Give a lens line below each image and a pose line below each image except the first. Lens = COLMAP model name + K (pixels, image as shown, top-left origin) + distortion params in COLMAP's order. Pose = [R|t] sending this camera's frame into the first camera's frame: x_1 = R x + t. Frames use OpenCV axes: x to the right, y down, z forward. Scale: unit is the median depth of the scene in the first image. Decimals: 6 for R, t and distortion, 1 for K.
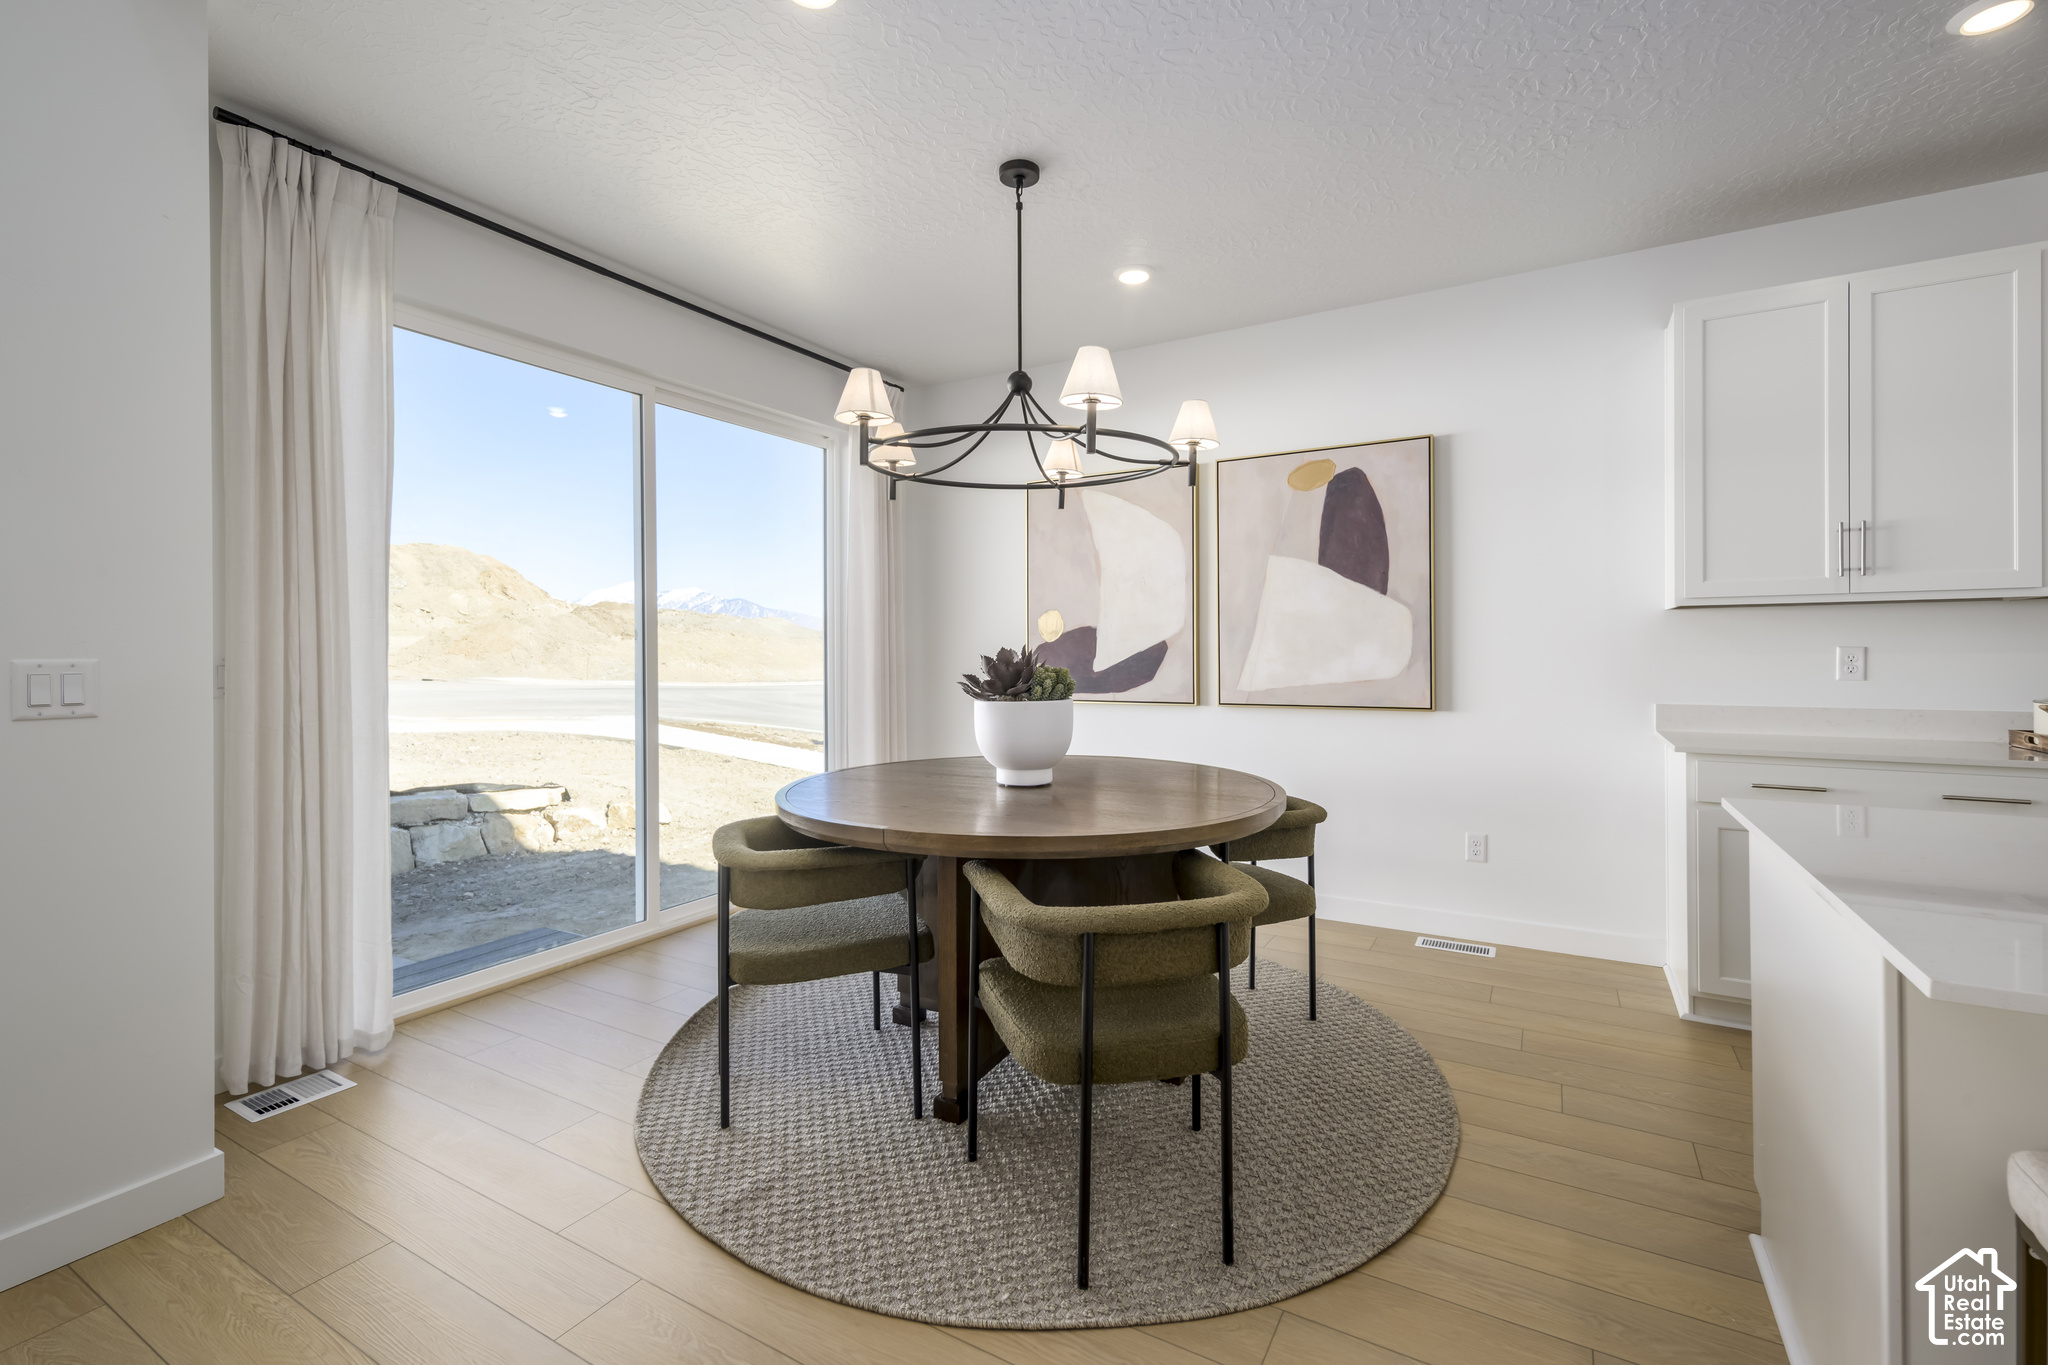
lens RADIAL K [[891.6, 0, 1022.5], [0, 891.6, 665.9], [0, 0, 1]] dist [-0.000511, -0.001459]
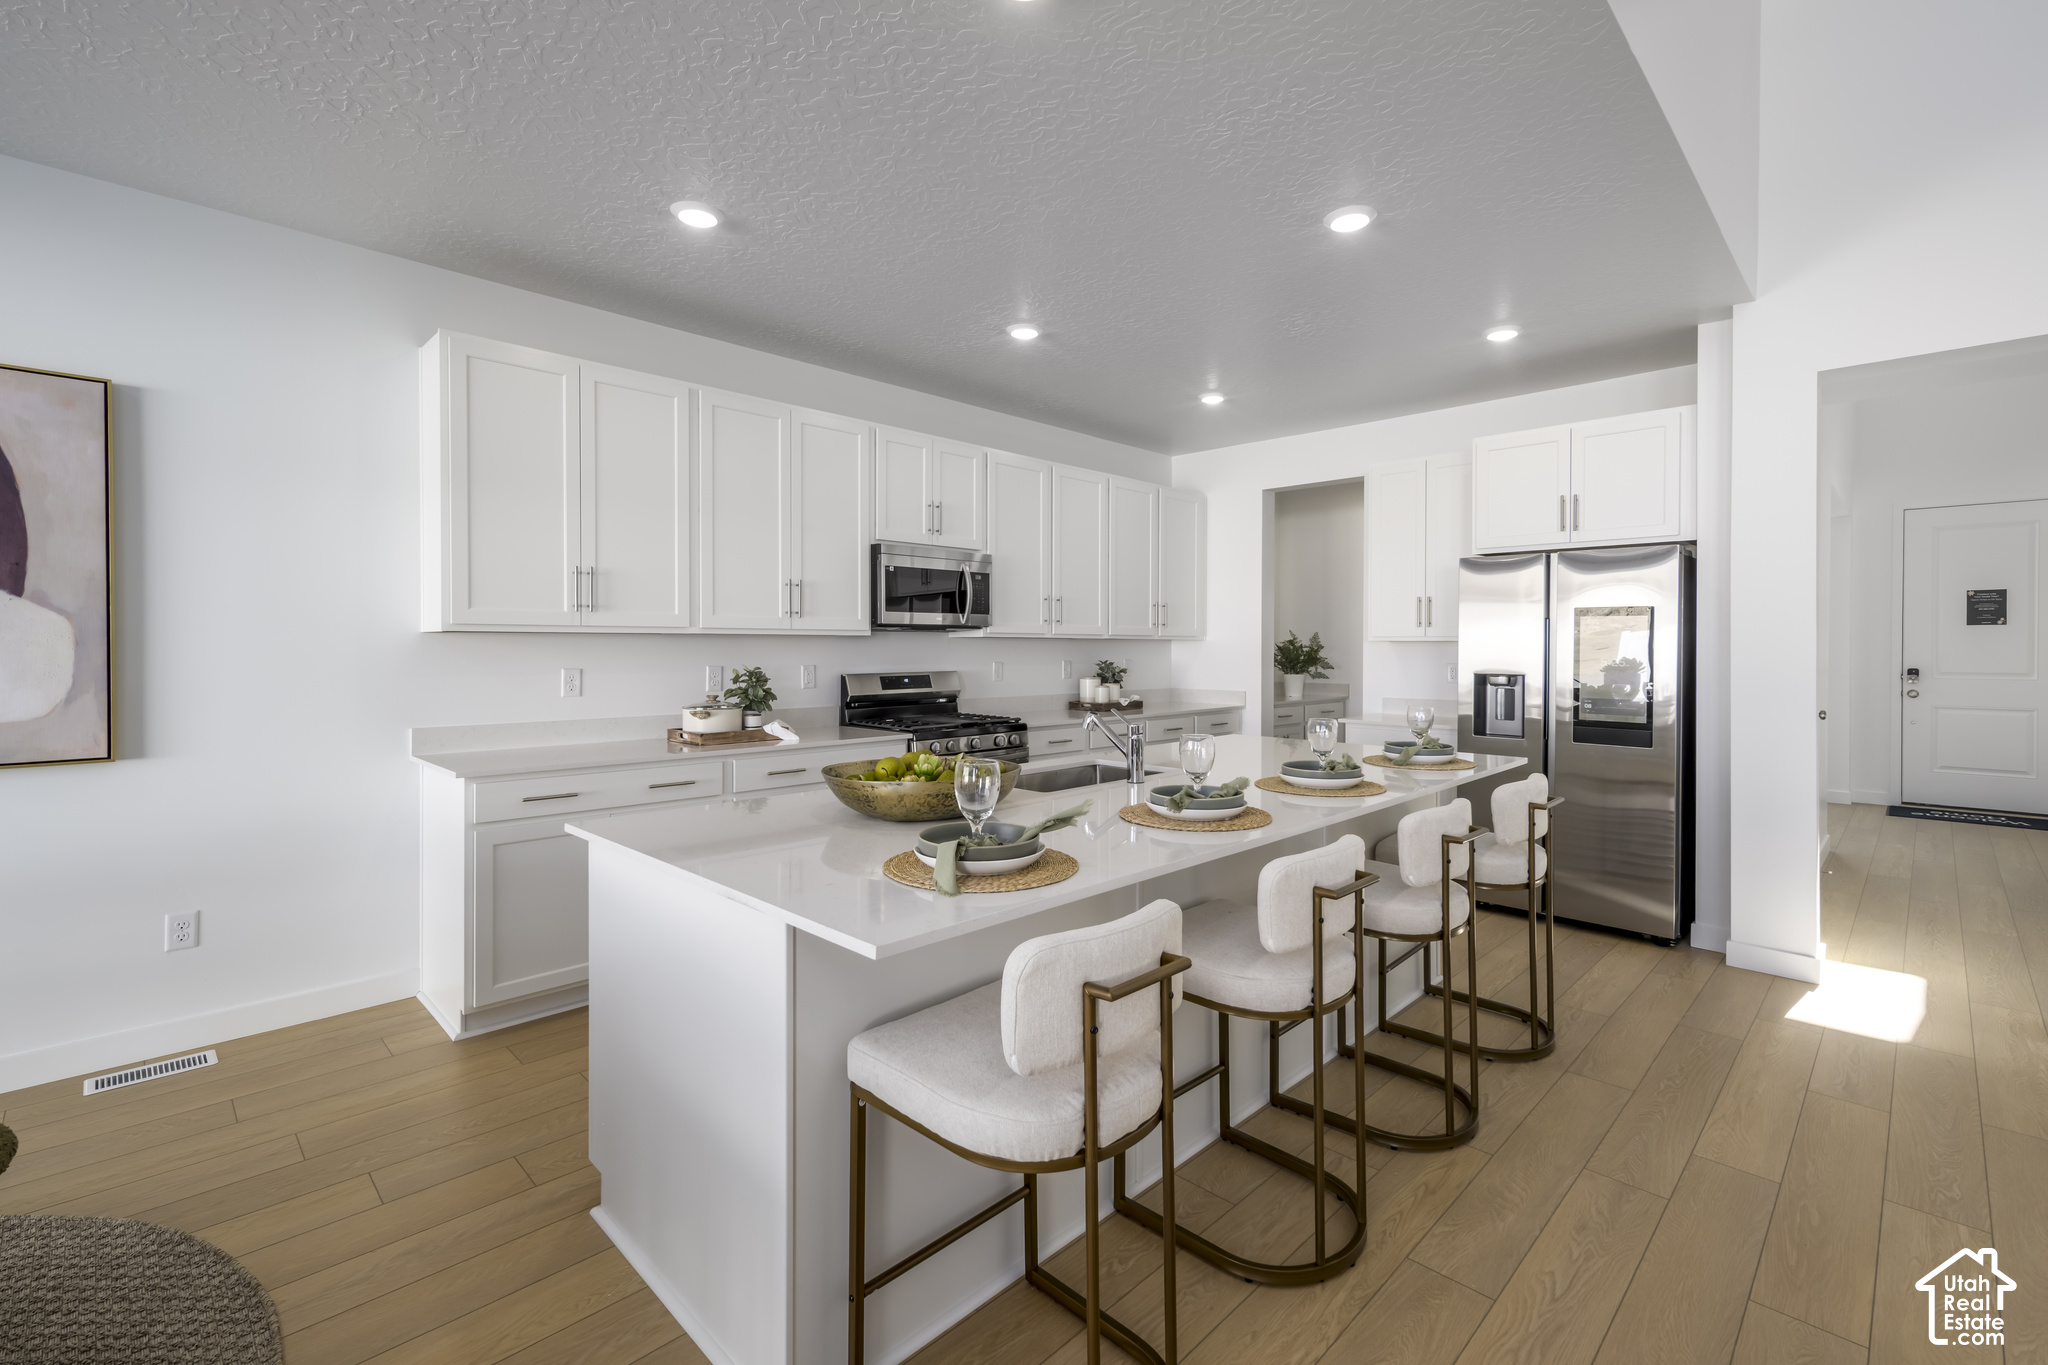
lens RADIAL K [[891.6, 0, 1033.9], [0, 891.6, 654.4], [0, 0, 1]] dist [-0.000511, -0.001459]
pose [[0.230426, 0.000804, 0.973089, -0.093916], [0.014979, 0.999878, -0.004373, -0.028280], [-0.972974, 0.015583, 0.230386, 0.132377]]
